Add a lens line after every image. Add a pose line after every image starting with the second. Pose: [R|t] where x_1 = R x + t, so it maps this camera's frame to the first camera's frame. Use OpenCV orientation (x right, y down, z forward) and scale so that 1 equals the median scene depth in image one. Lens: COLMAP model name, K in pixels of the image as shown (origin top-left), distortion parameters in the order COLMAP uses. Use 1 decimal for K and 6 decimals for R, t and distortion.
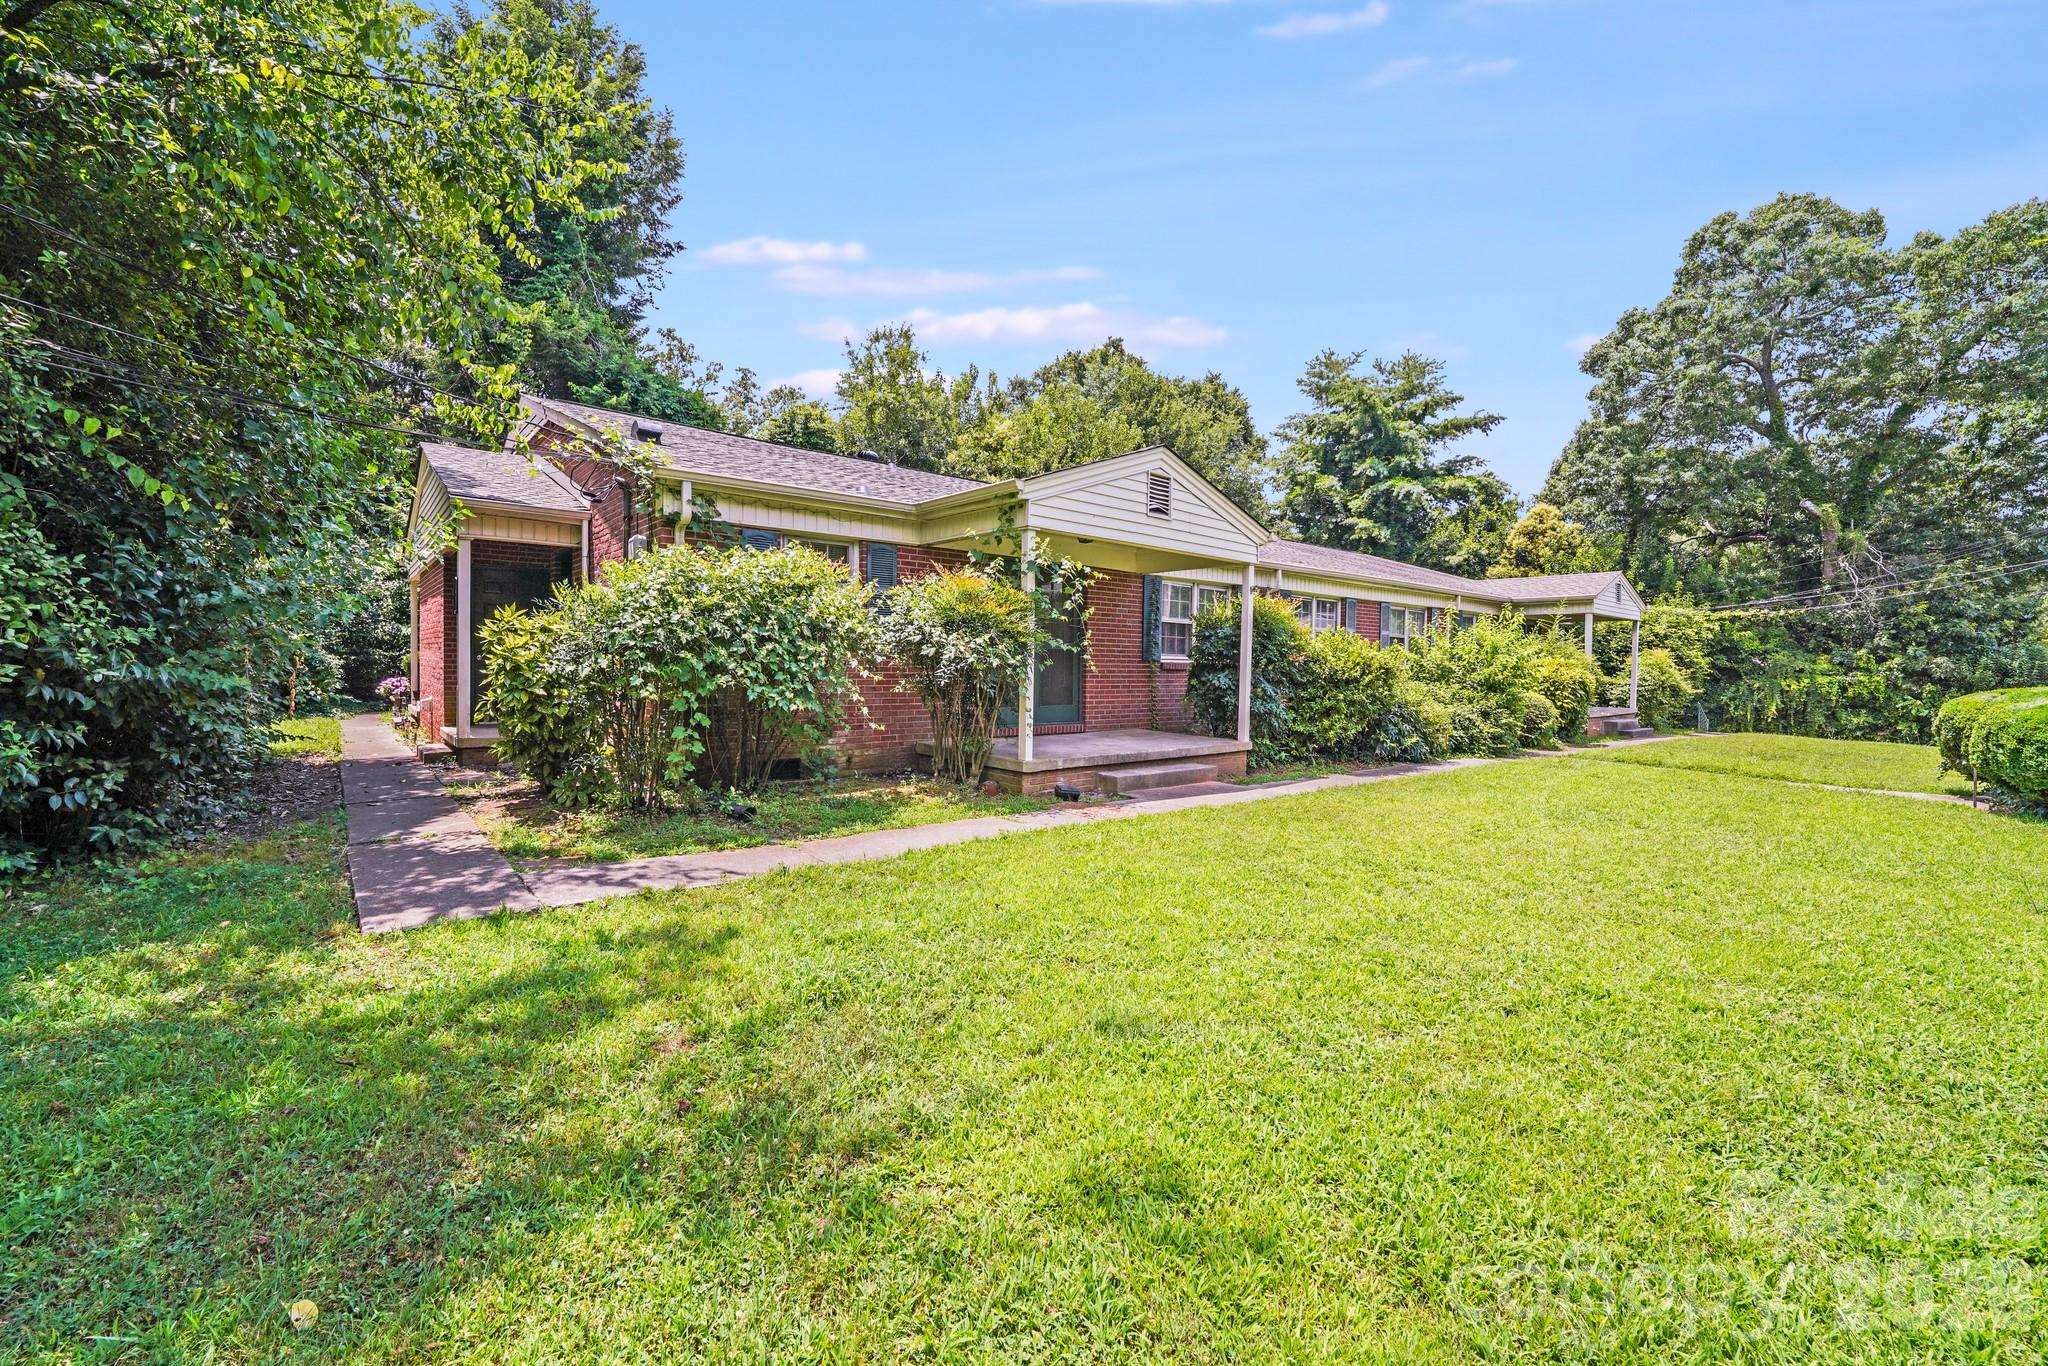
lens RADIAL K [[821.0, 0, 1024.0], [0, 821.0, 683.0], [0, 0, 1]] dist [-0.001530, -0.000107]
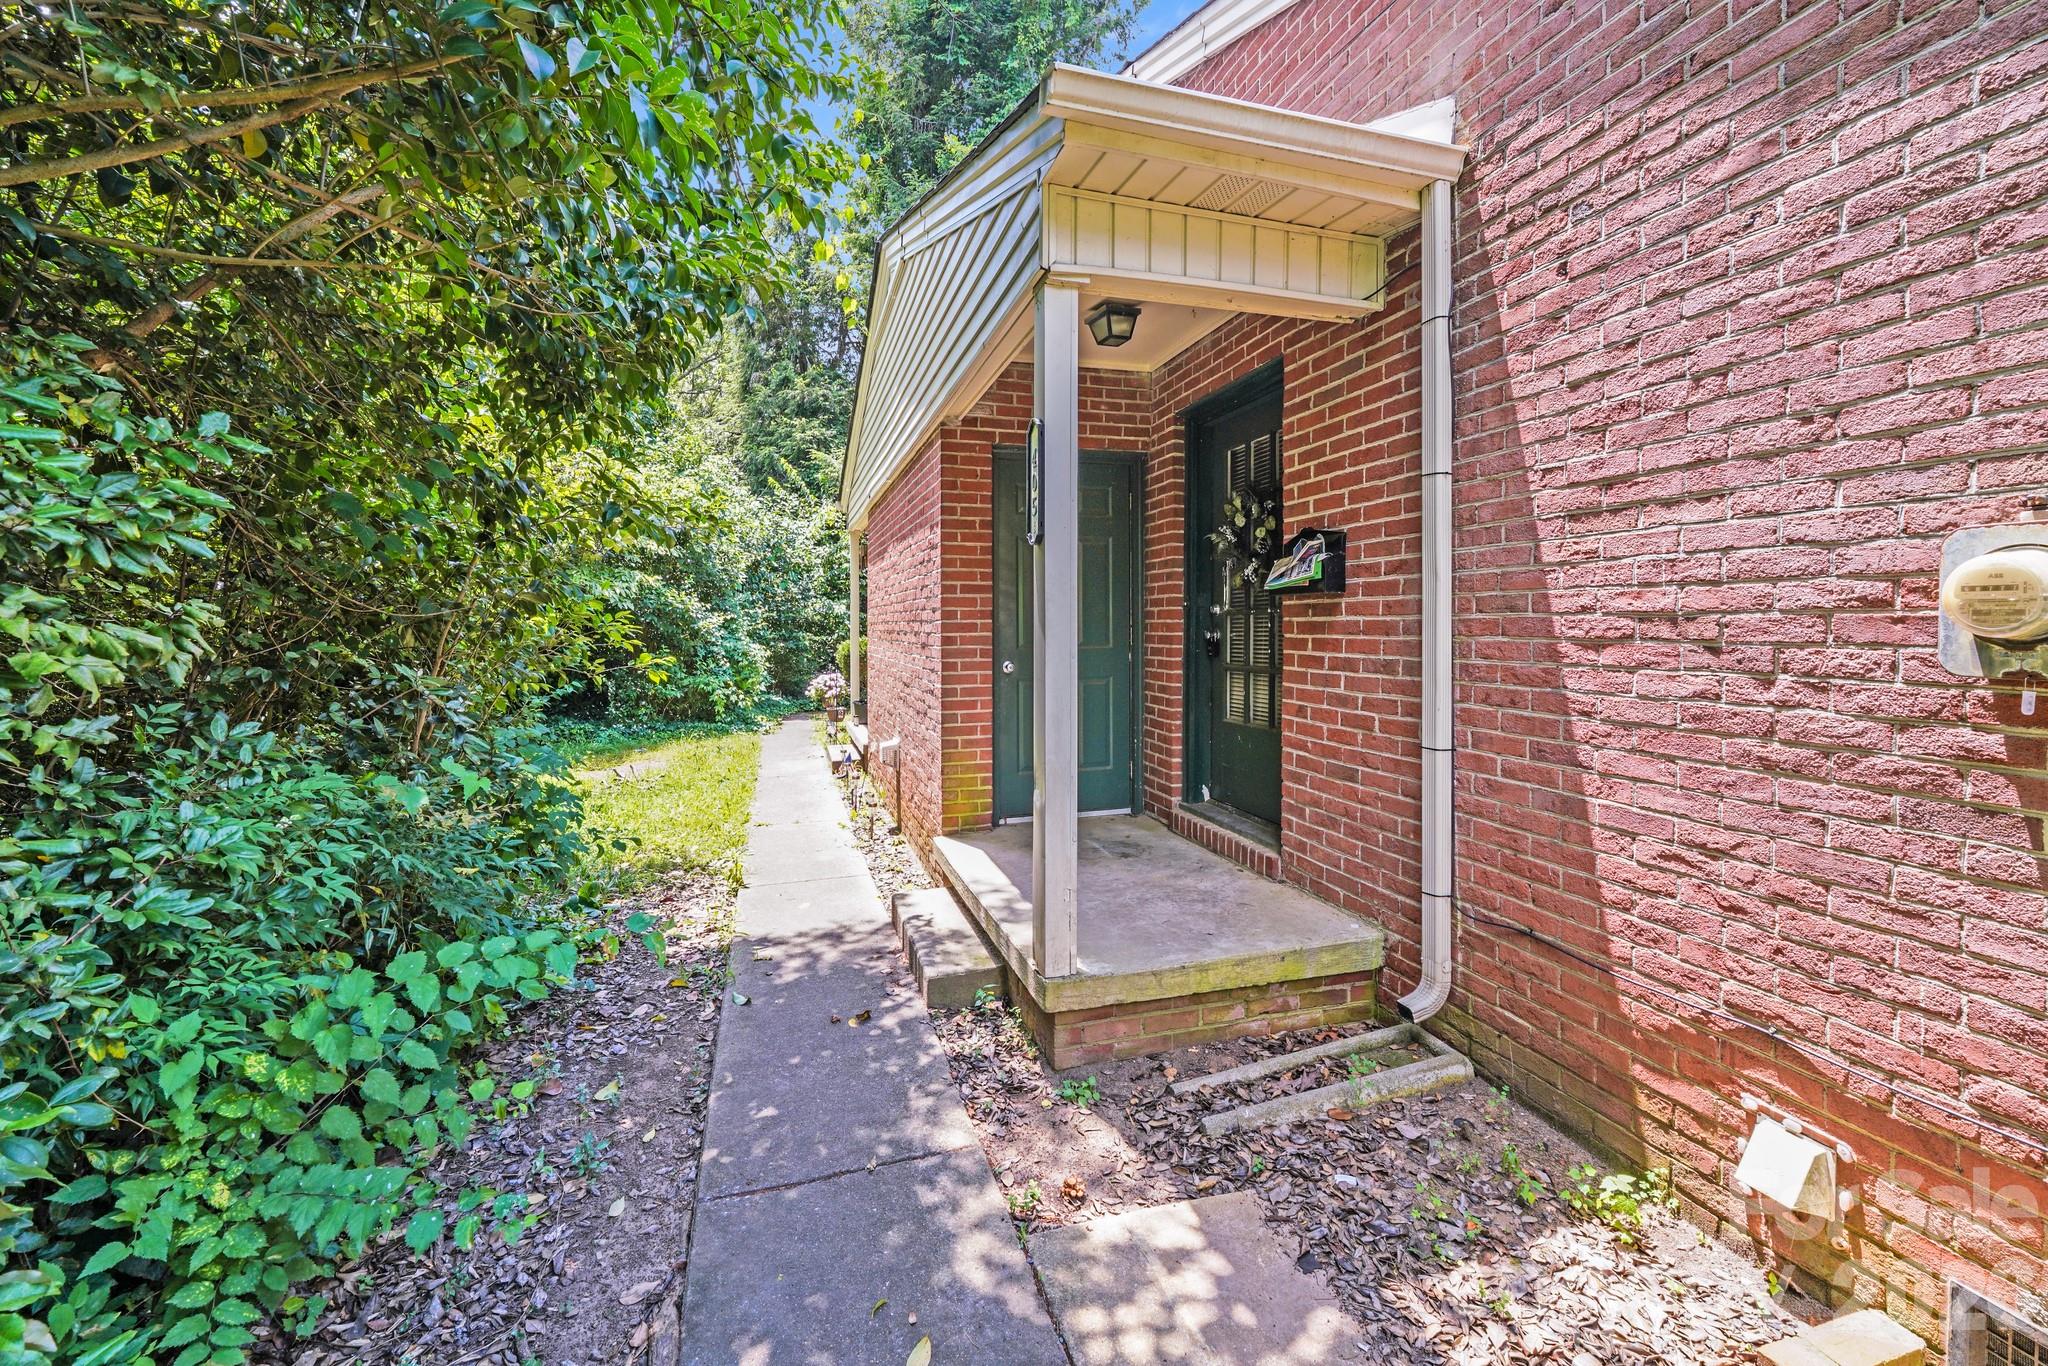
lens RADIAL K [[821.0, 0, 1024.0], [0, 821.0, 683.0], [0, 0, 1]] dist [-0.001530, -0.000107]
pose [[0.917004, 0.015749, -0.398567, -0.321518], [-0.004323, 0.999554, 0.029550, -0.020432], [0.398854, -0.025374, 0.916663, 0.407555]]
